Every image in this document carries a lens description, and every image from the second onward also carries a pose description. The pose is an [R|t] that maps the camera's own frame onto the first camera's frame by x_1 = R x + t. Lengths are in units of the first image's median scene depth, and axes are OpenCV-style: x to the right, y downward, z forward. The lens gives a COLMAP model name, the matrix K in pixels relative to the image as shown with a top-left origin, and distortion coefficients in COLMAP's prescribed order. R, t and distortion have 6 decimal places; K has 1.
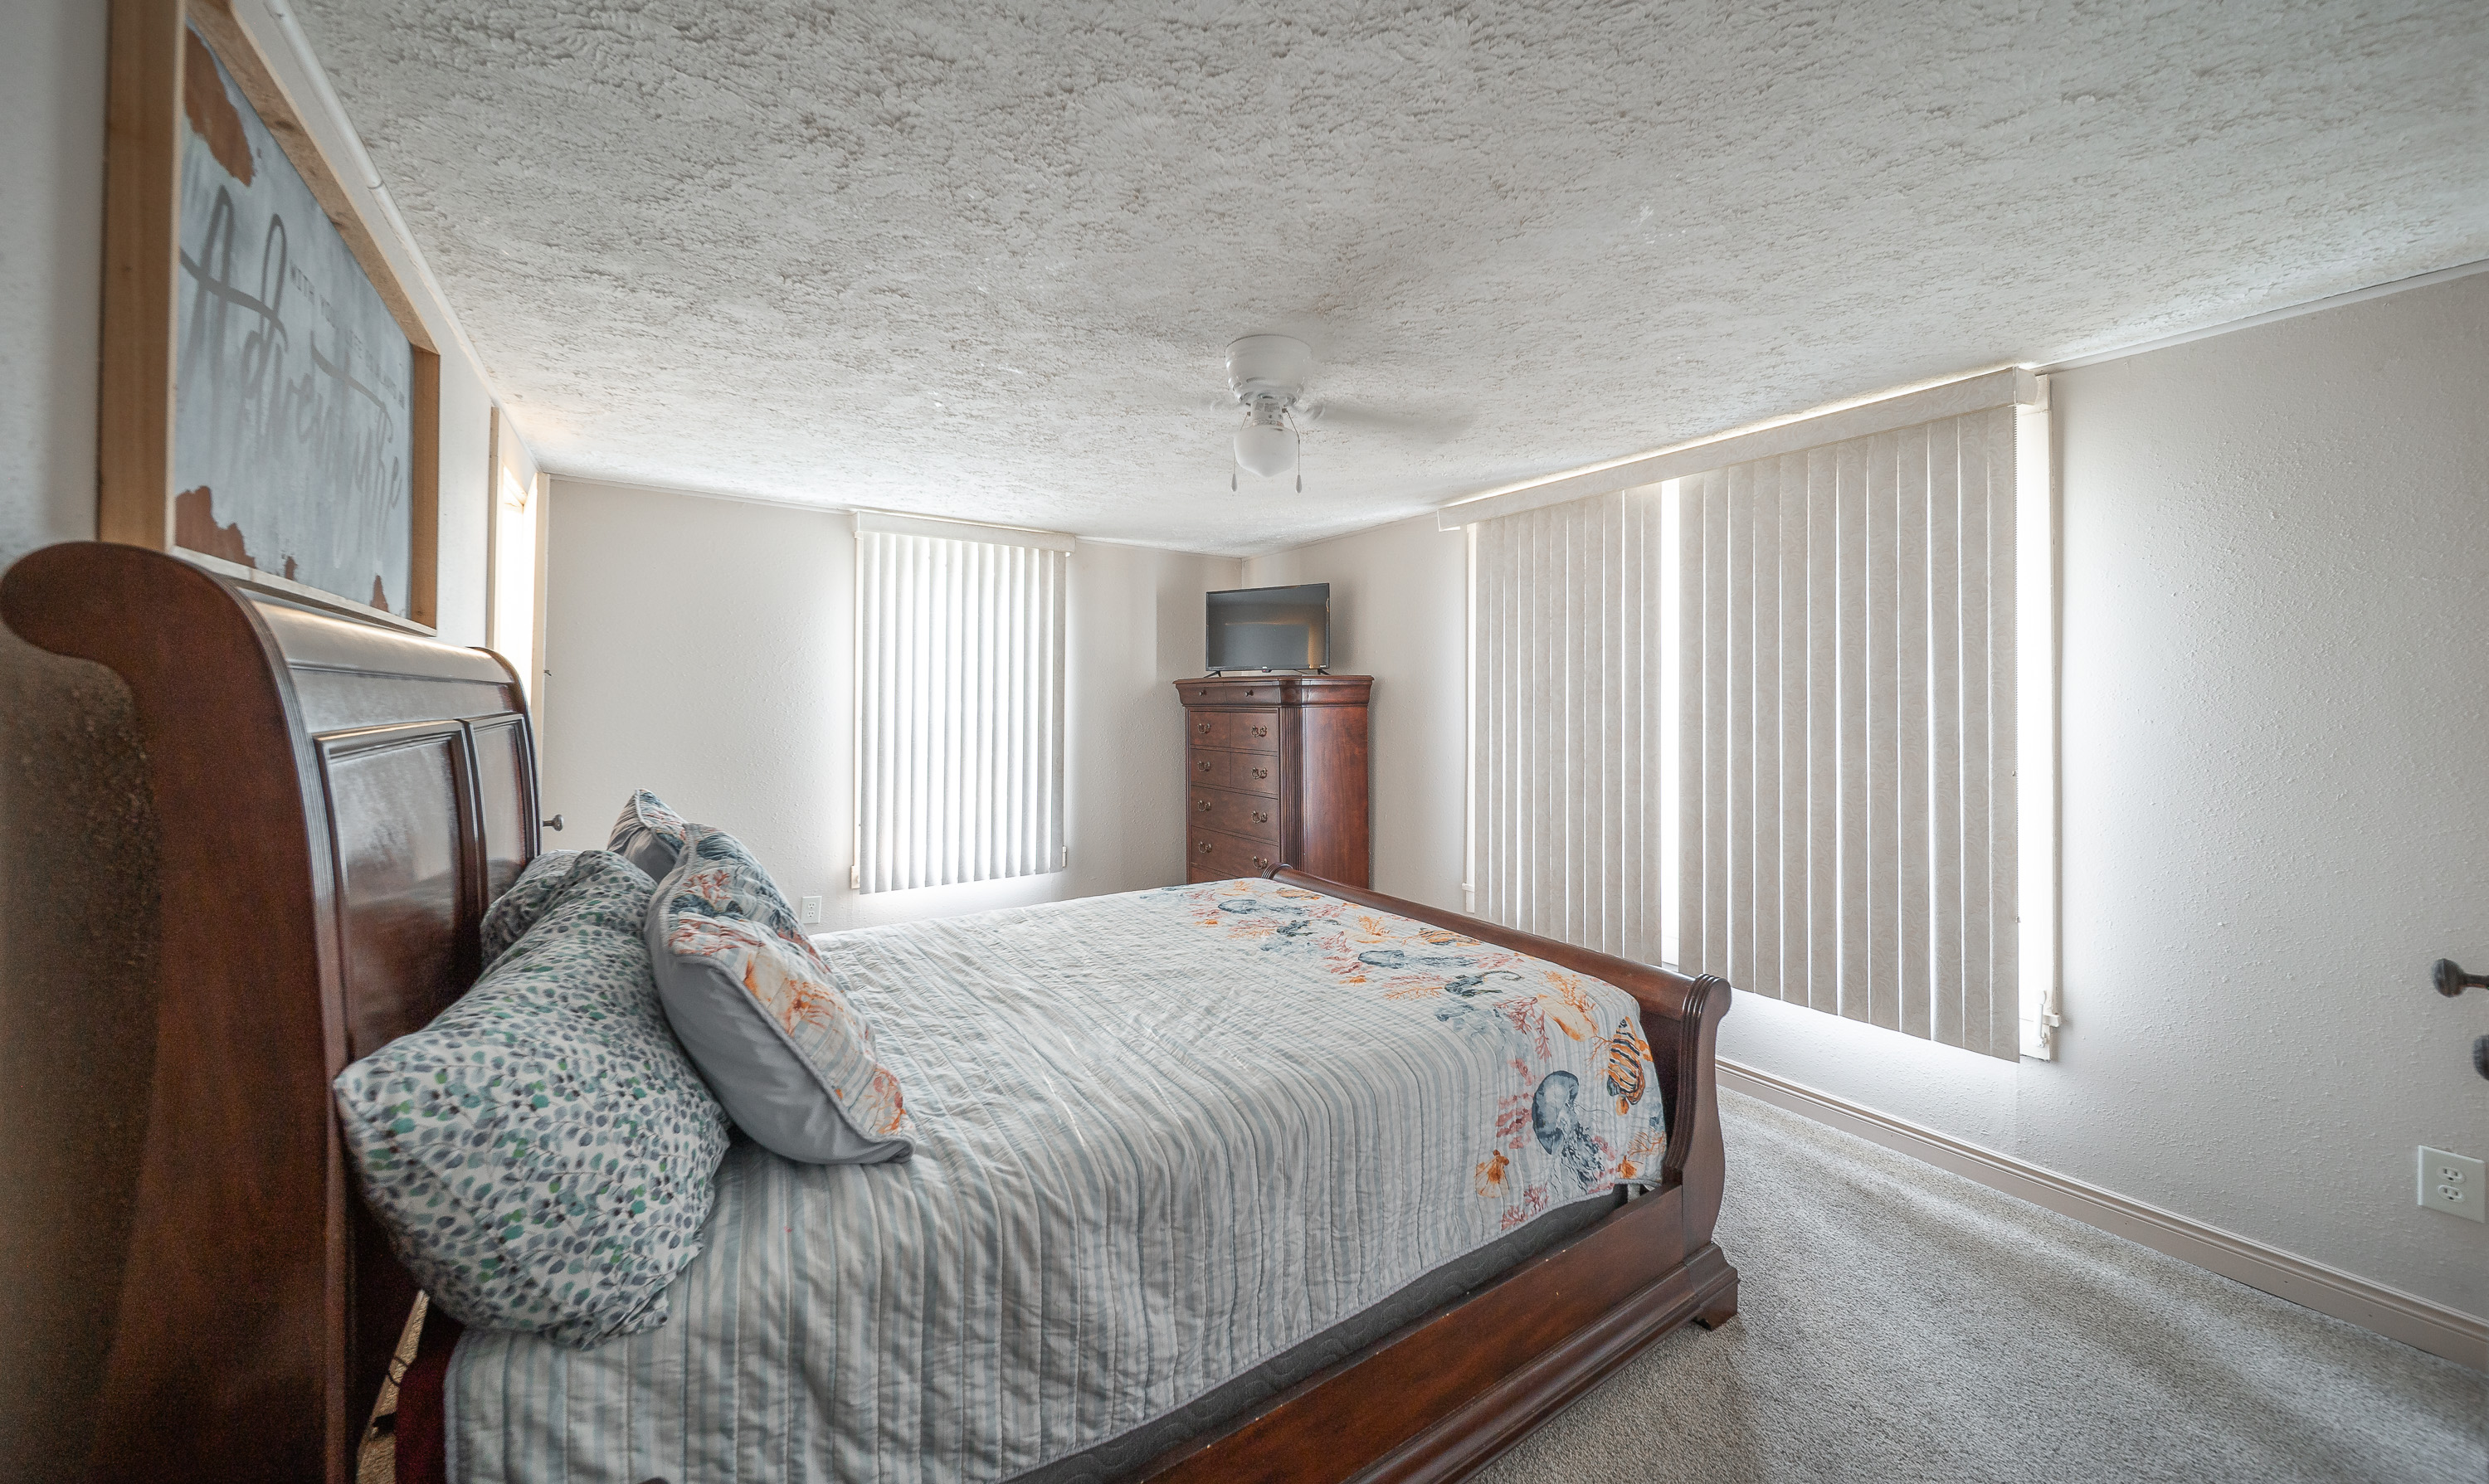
lens RADIAL K [[867.0, 0, 1224.5], [0, 867.0, 726.9], [0, 0, 1]] dist [-0.000779, -0.001588]
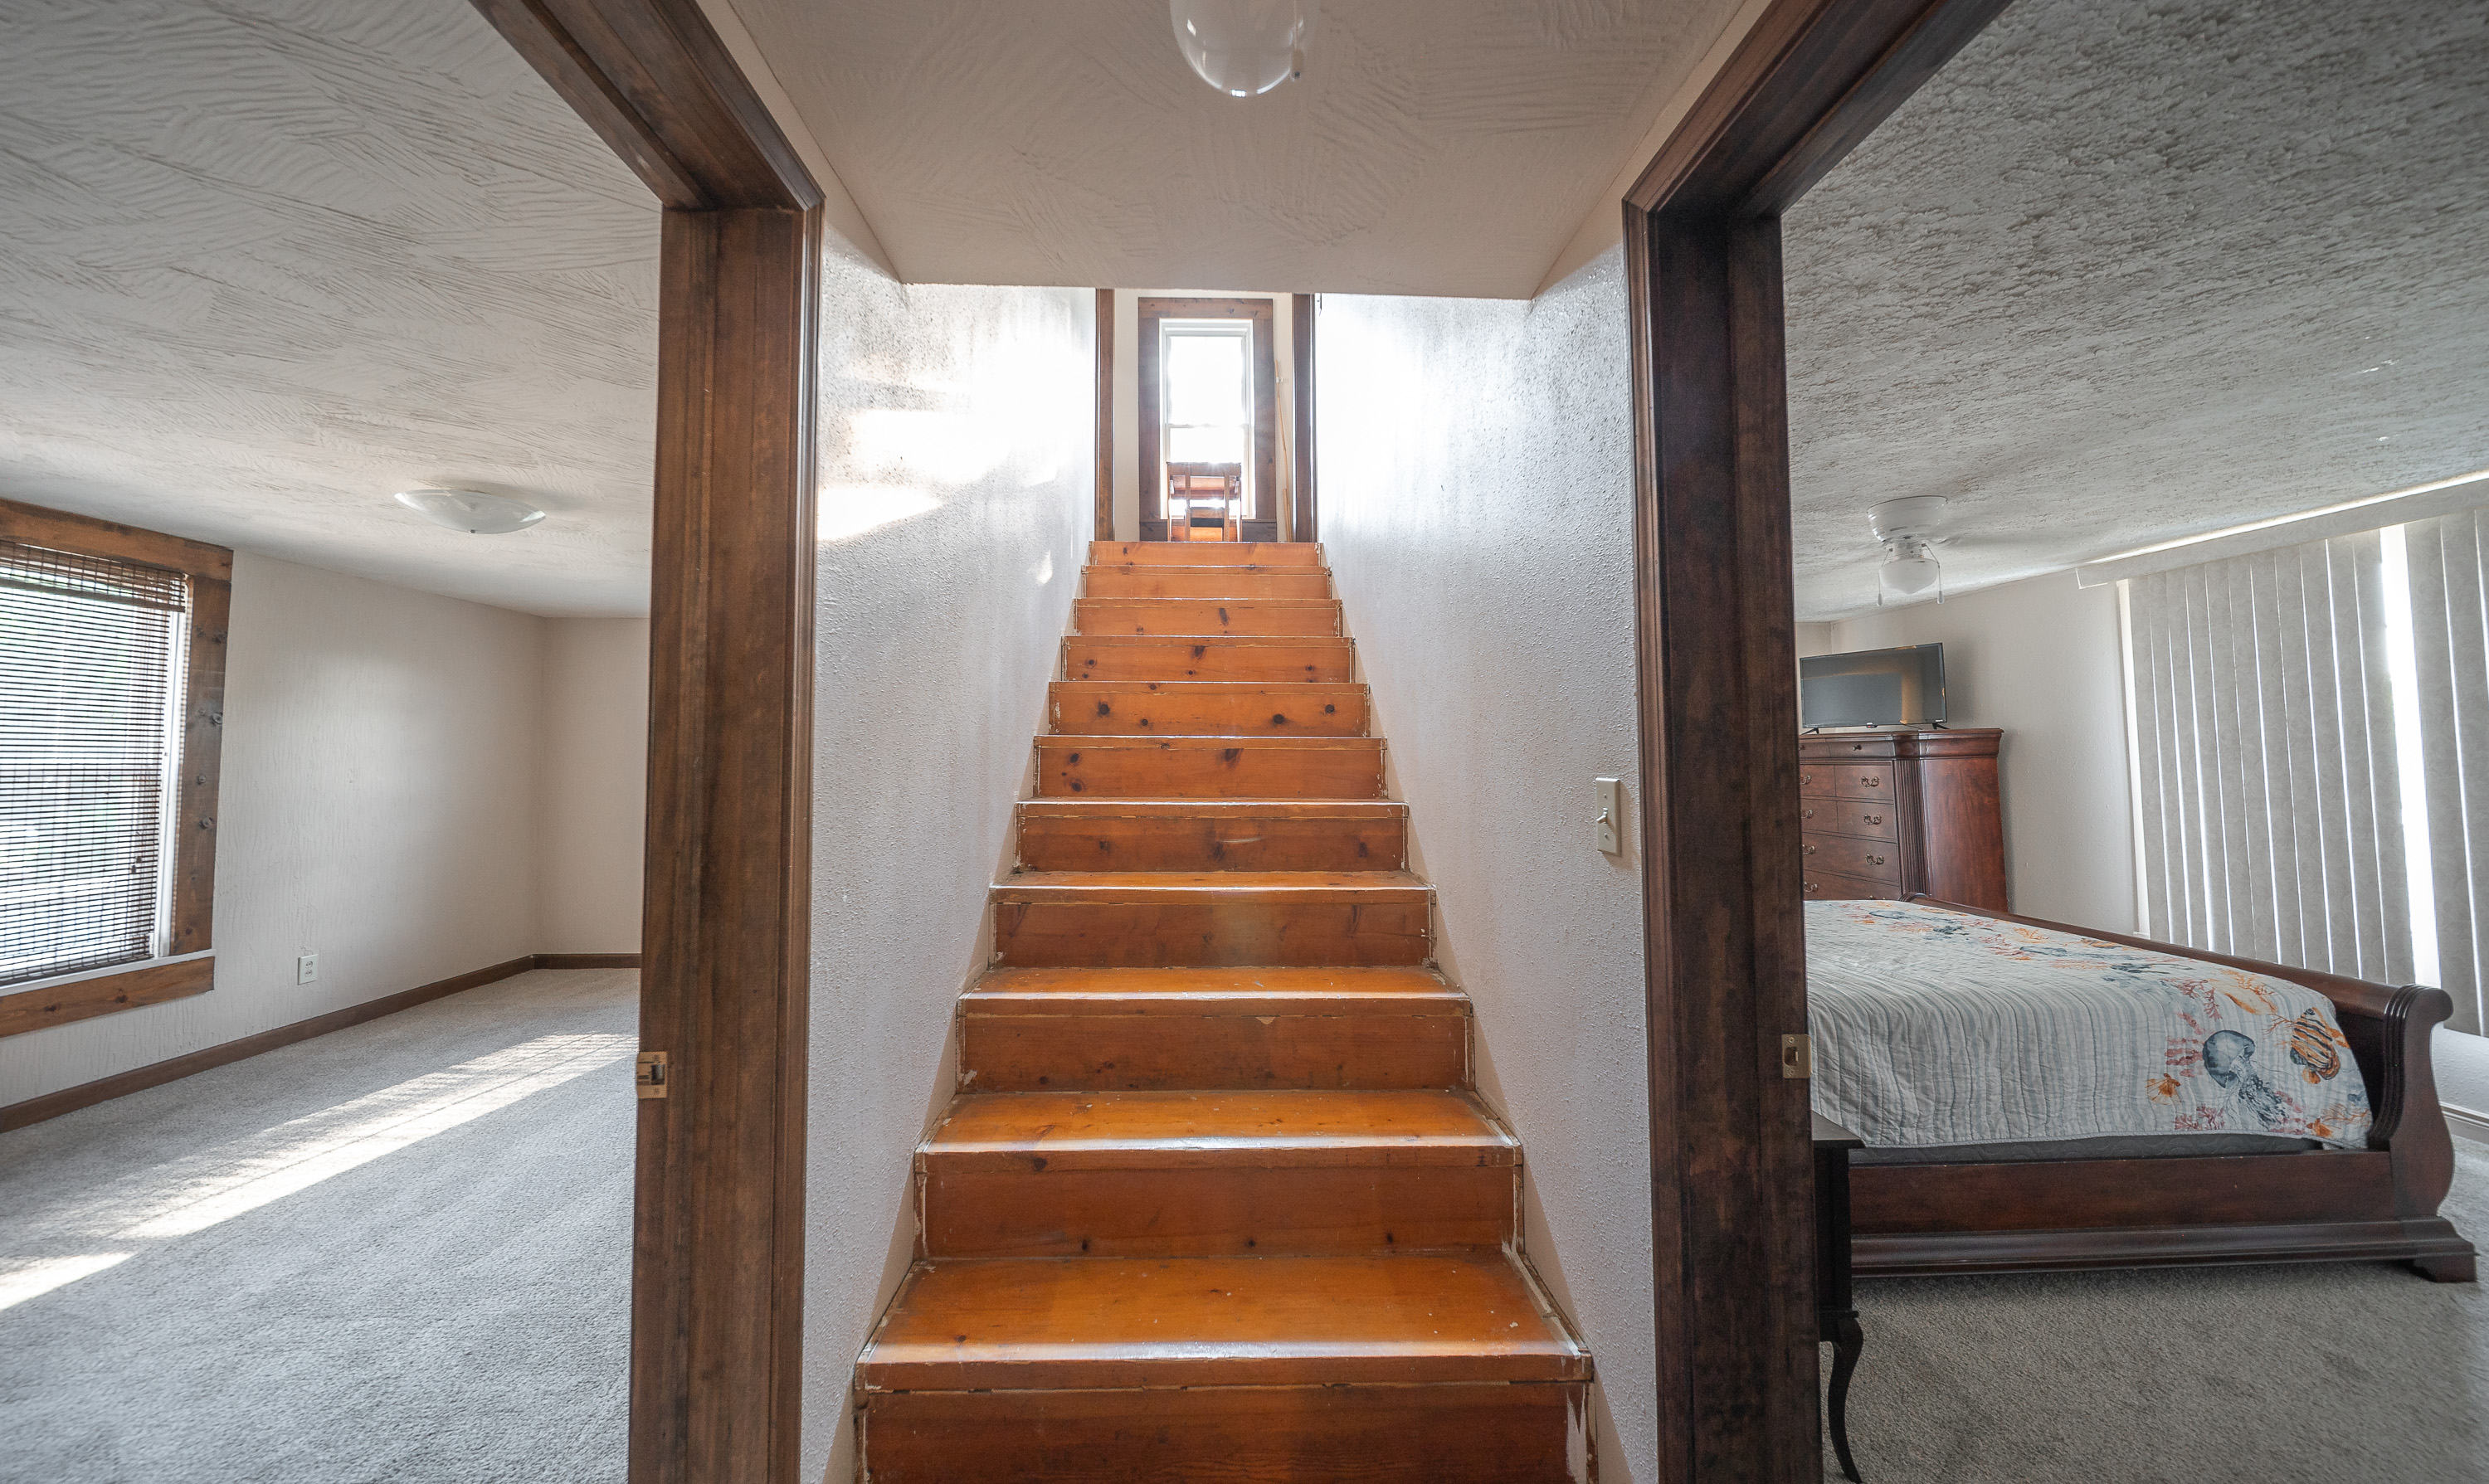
lens RADIAL K [[867.0, 0, 1224.5], [0, 867.0, 726.9], [0, 0, 1]] dist [-0.000779, -0.001588]
pose [[0.856103, -0.034382, -0.515660, -0.233095], [0.000495, 0.997839, -0.065709, 0.018240], [0.516804, 0.055999, 0.854270, -0.937747]]
